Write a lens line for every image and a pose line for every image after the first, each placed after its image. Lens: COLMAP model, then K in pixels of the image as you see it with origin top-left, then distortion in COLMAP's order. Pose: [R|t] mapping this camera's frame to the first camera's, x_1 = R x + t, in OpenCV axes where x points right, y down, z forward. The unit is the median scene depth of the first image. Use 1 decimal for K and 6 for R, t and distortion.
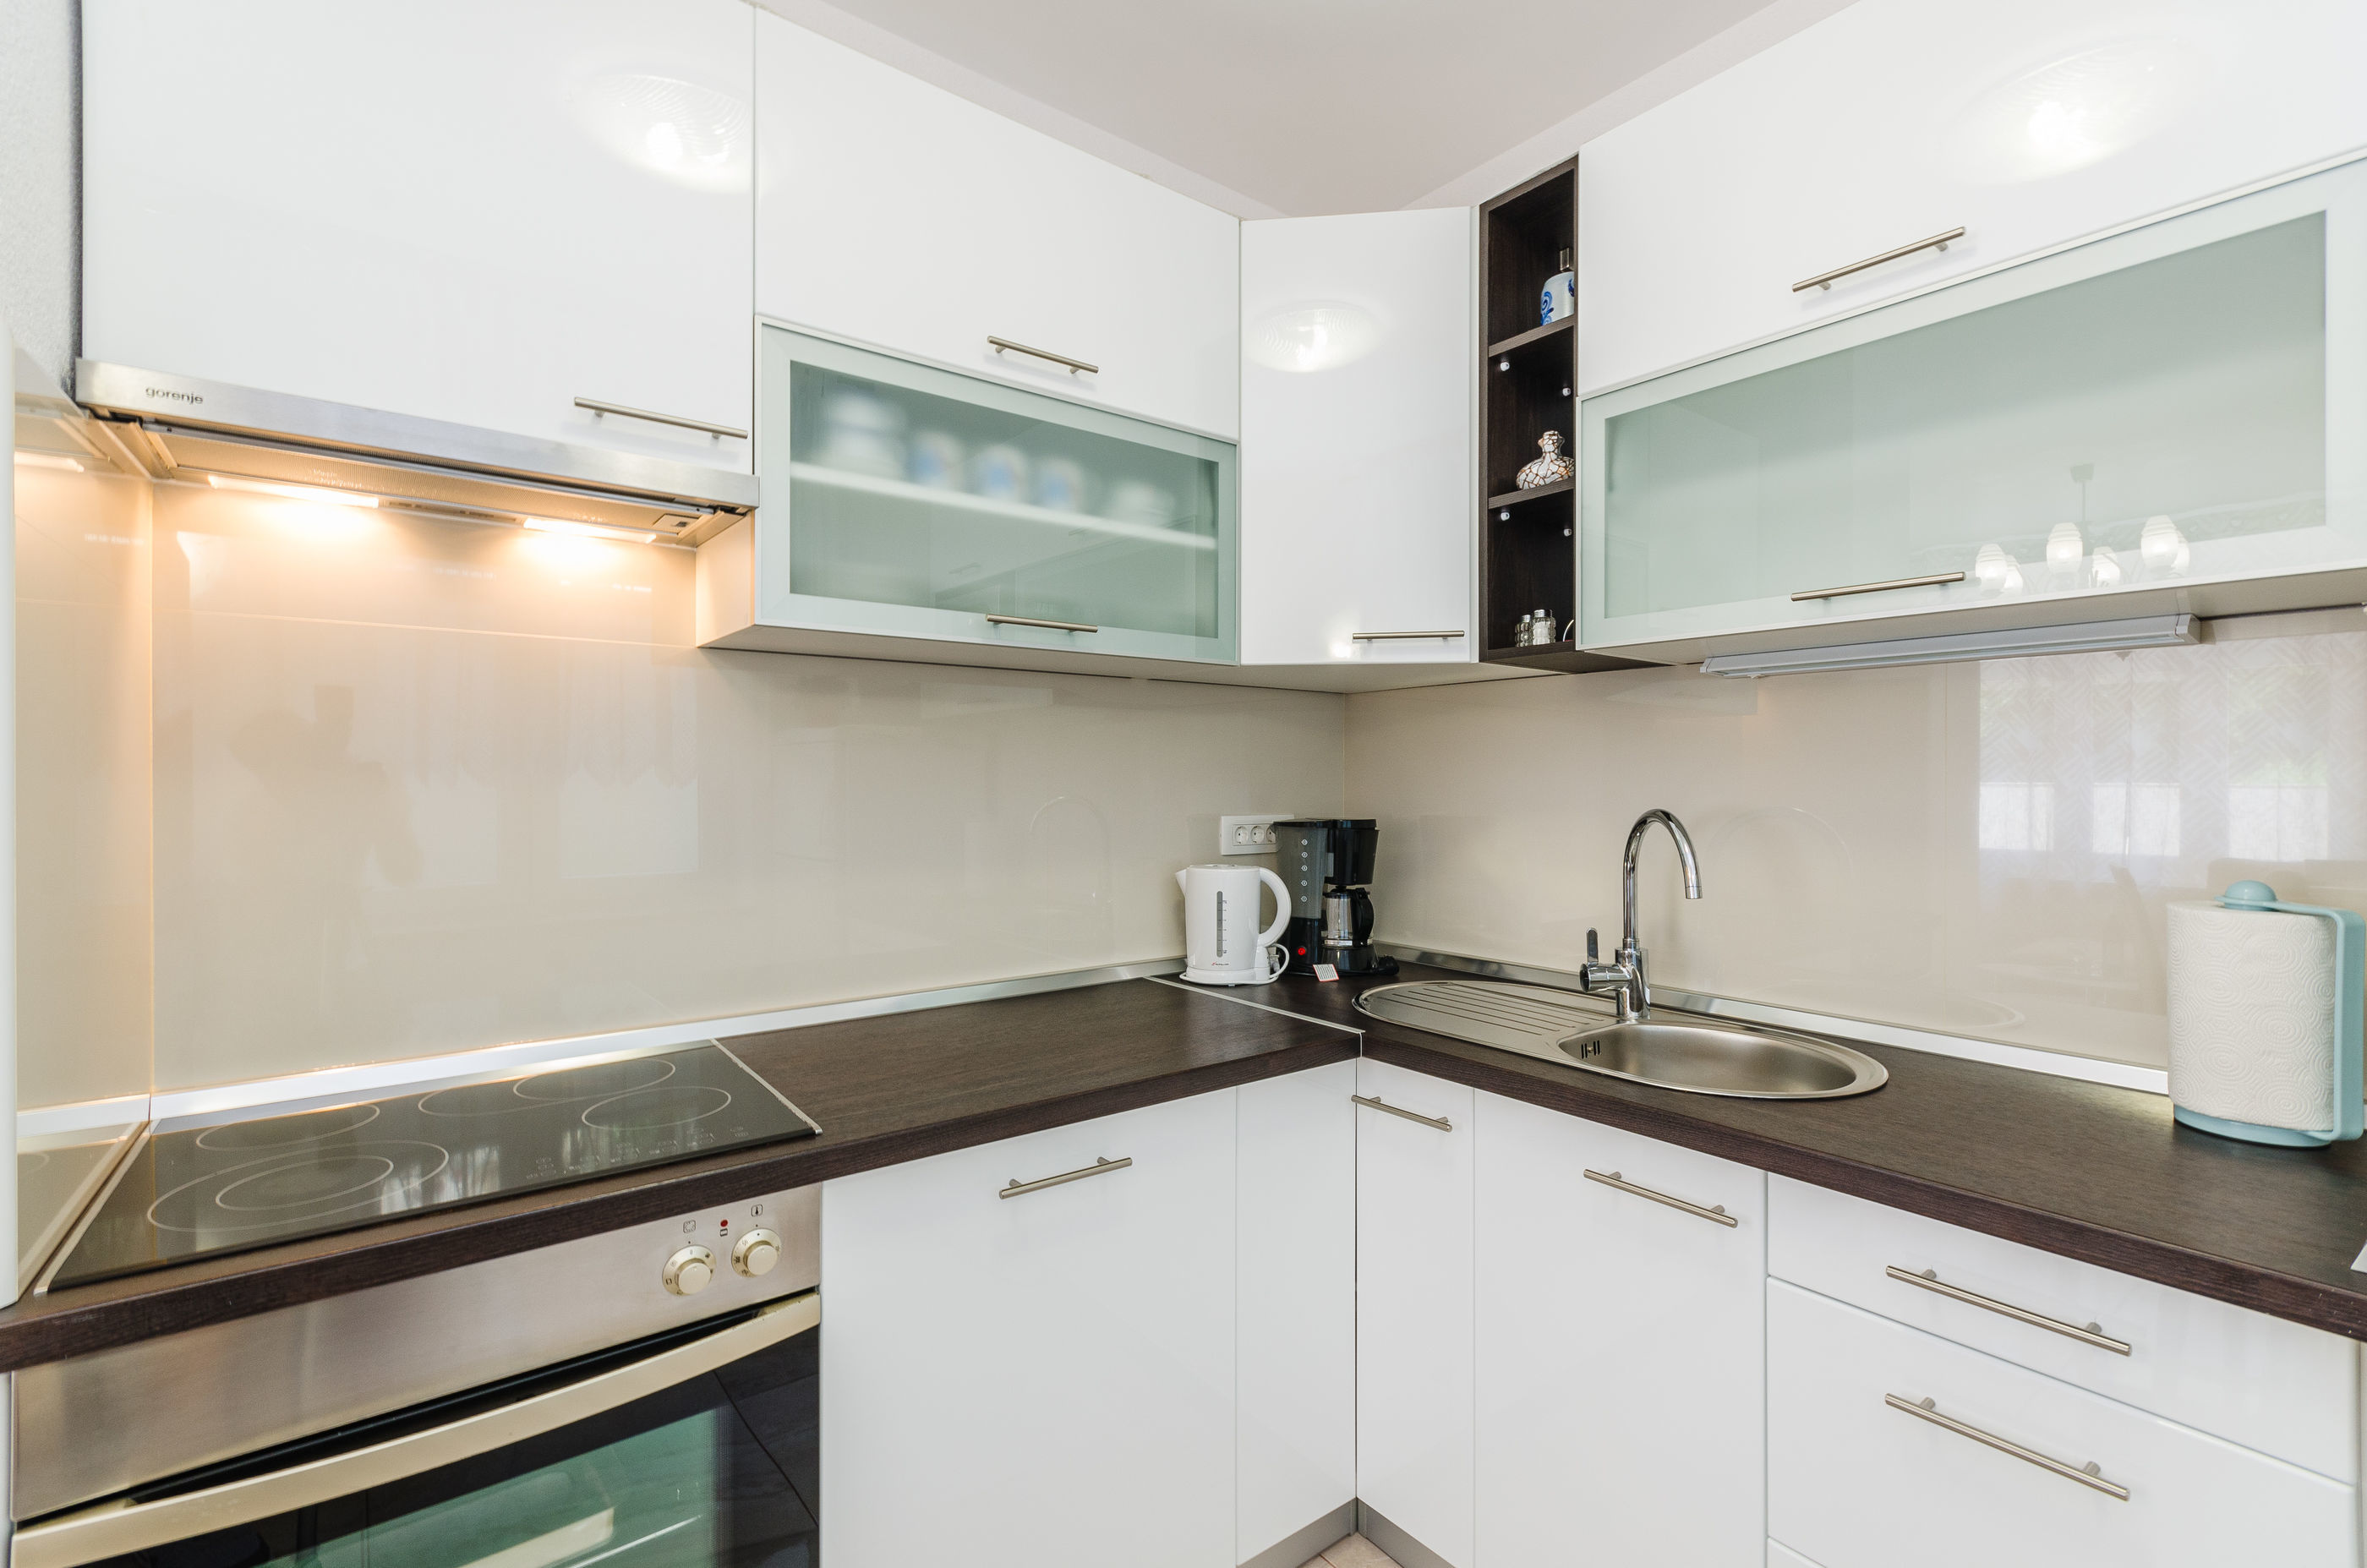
lens RADIAL K [[1034.6, 0, 1184.9], [0, 1034.6, 784.1], [0, 0, 1]] dist [0.001466, 0.000104]
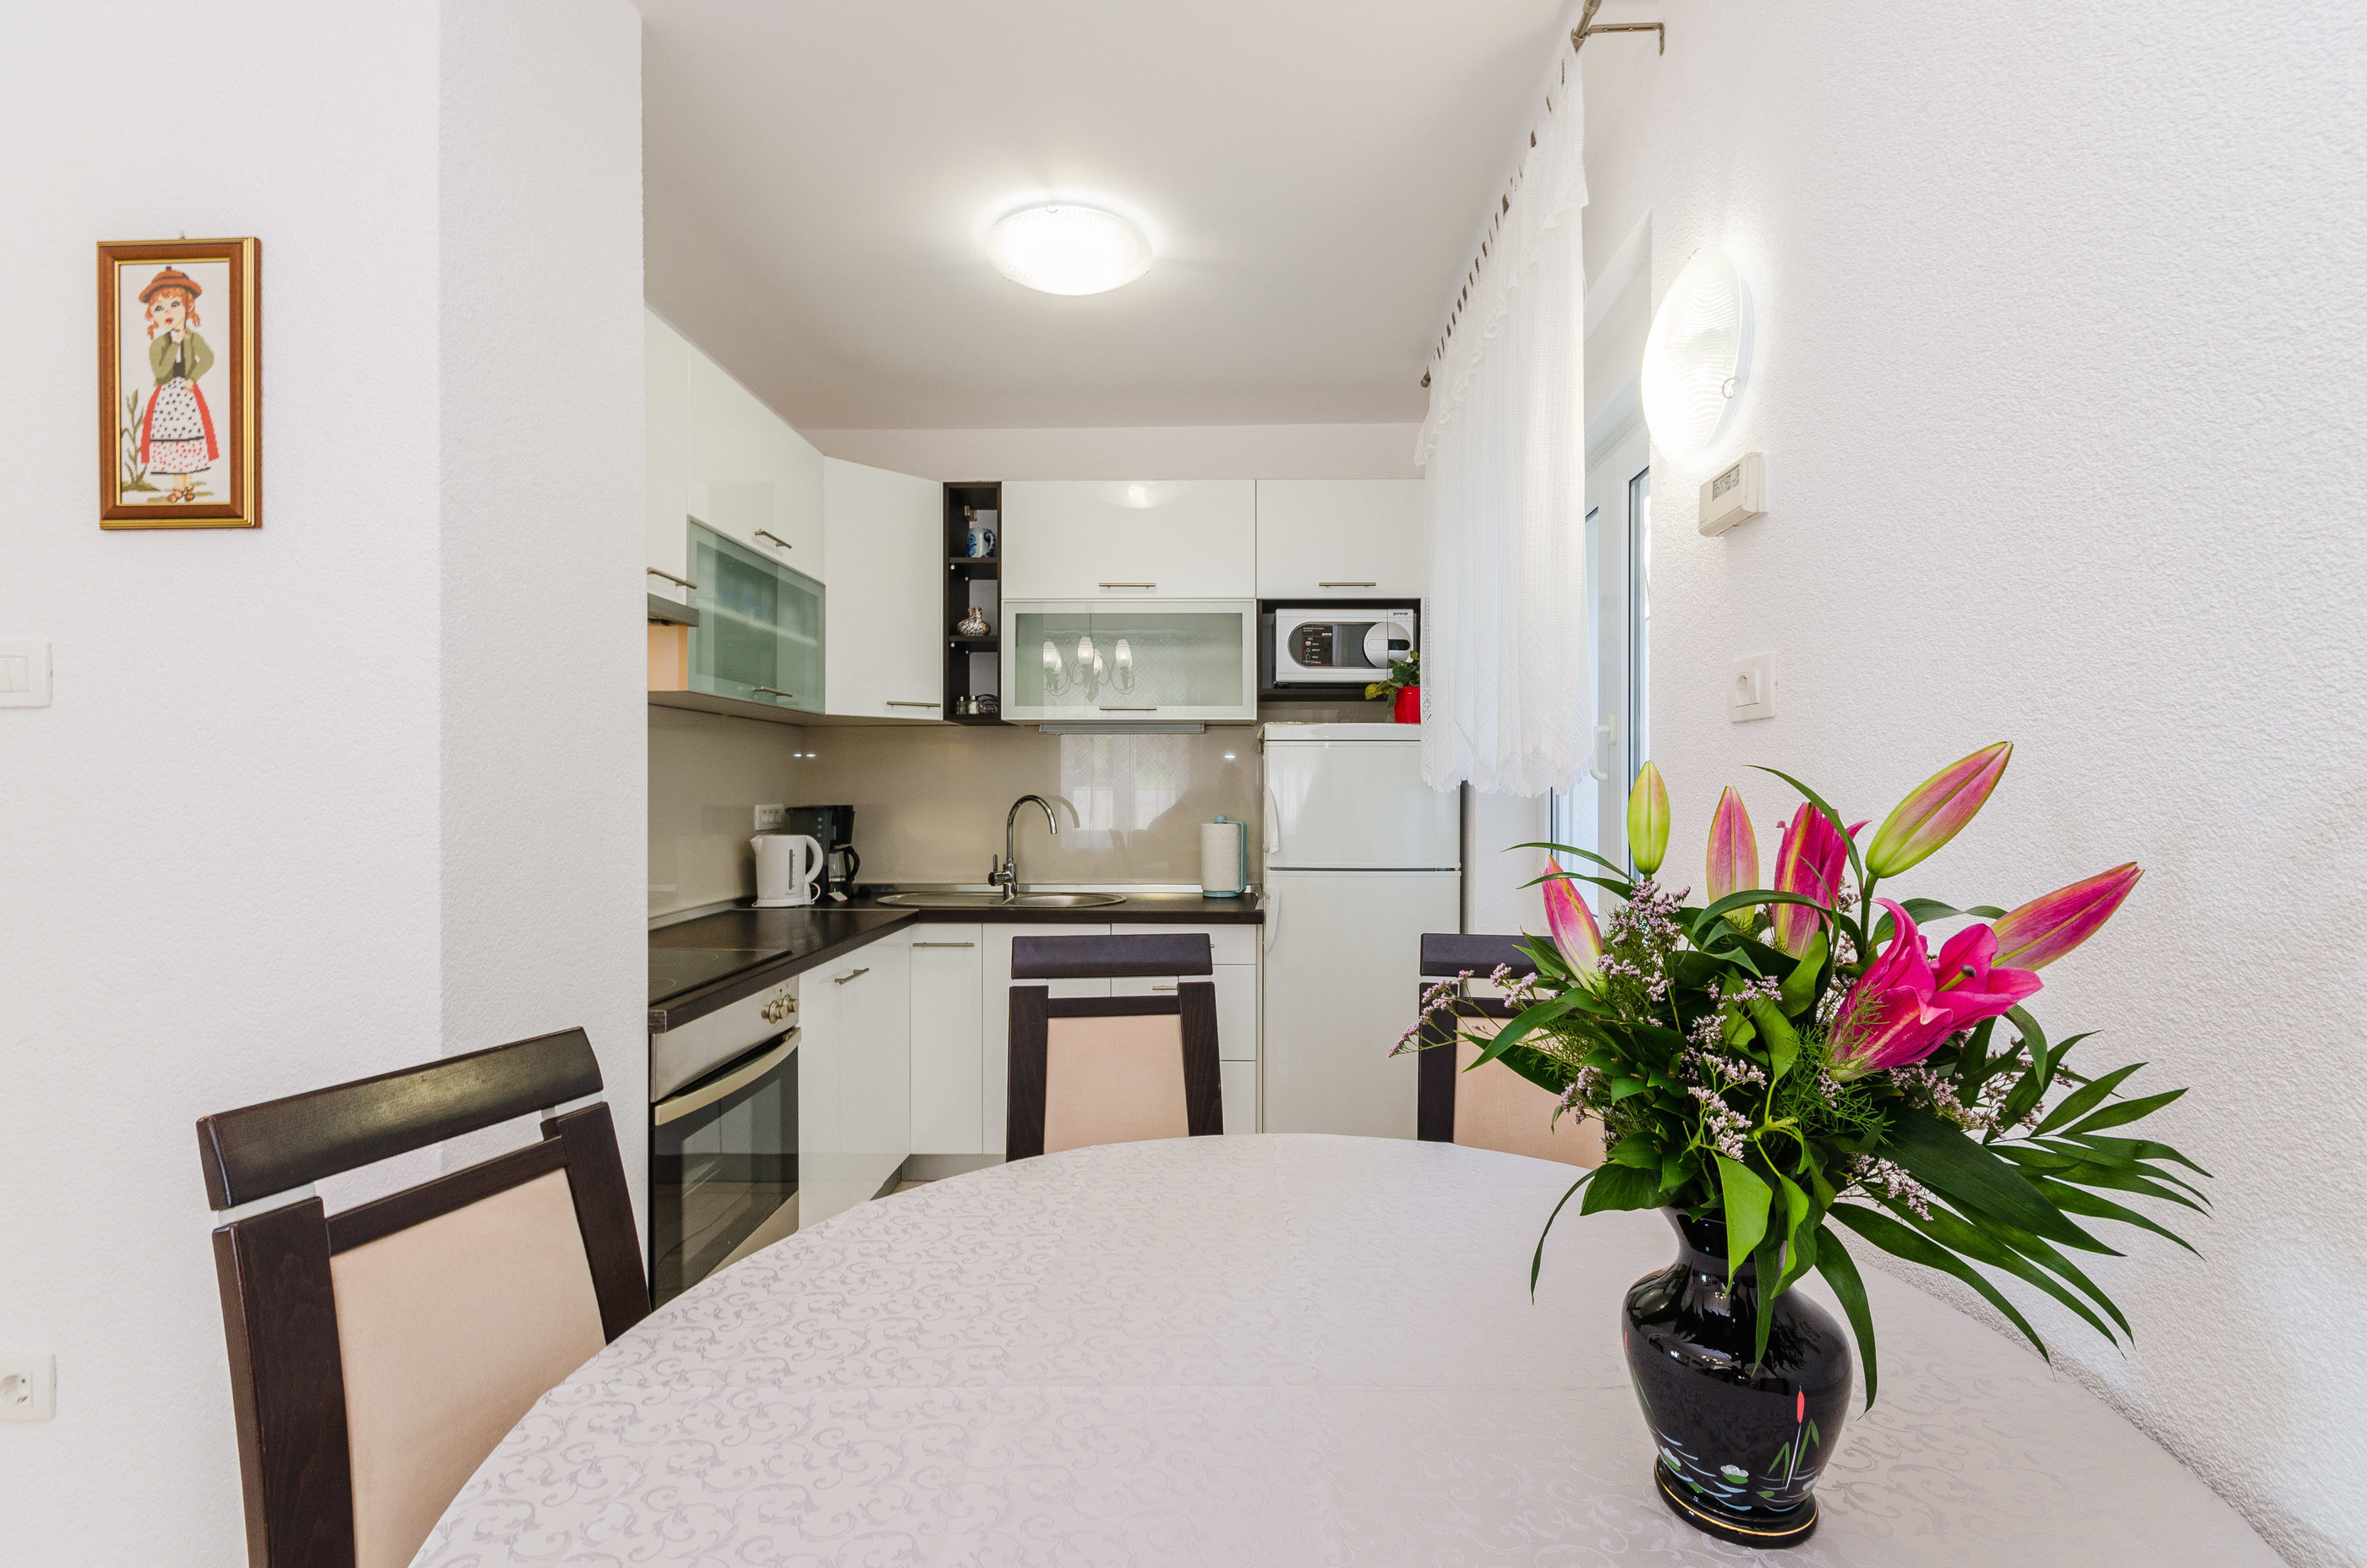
lens RADIAL K [[1034.6, 0, 1184.9], [0, 1034.6, 784.1], [0, 0, 1]] dist [0.001466, 0.000104]
pose [[0.642524, 0.001705, 0.766264, -0.911743], [0.001360, 0.999993, -0.003365, 0.008605], [-0.766264, 0.003205, 0.642517, -0.583233]]
